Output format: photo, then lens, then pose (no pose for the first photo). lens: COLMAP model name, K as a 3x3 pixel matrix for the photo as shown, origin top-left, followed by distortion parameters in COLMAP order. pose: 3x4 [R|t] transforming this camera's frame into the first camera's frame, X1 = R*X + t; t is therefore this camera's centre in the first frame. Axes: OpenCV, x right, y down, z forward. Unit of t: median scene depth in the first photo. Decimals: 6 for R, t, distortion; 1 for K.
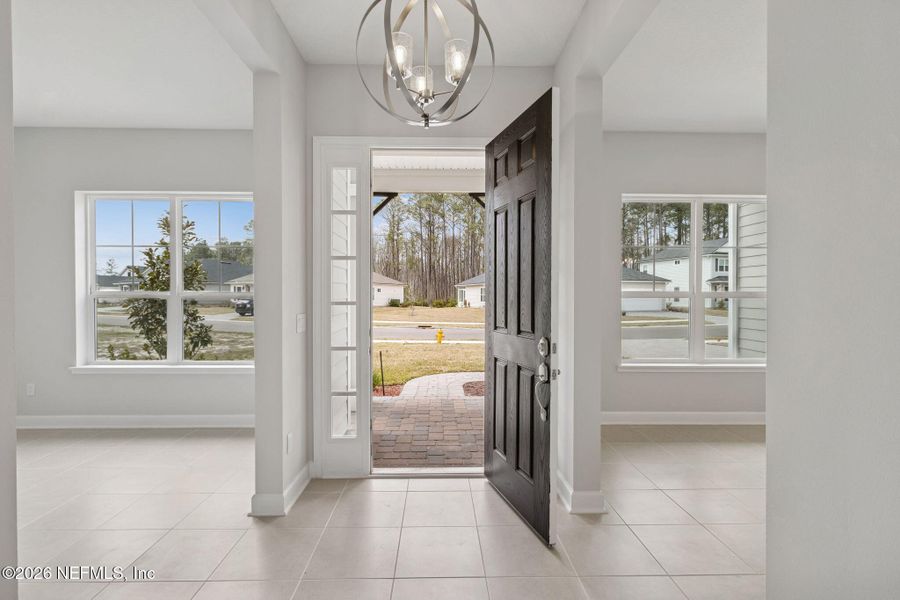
lens RADIAL K [[410.6, 0, 439.4], [0, 410.6, 300.0], [0, 0, 1]] dist [0.003596, 0.000274]
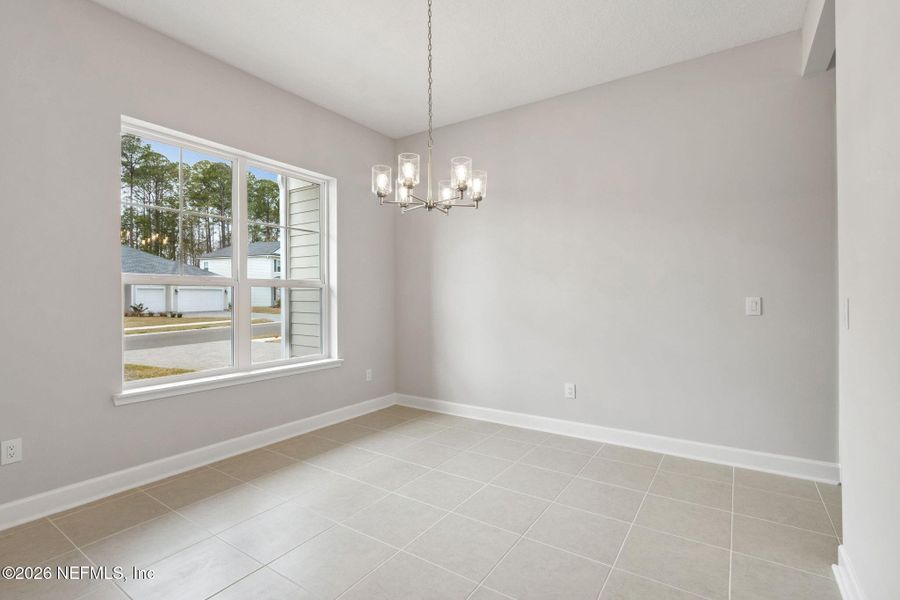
lens RADIAL K [[432.8, 0, 450.0], [0, 432.8, 300.0], [0, 0, 1]] dist [0.001452, 0.000231]
pose [[0.561371, -0.011944, 0.827478, 0.126070], [0.011738, 0.999910, 0.006470, 0.014169], [-0.827481, 0.006081, 0.561461, 0.160158]]
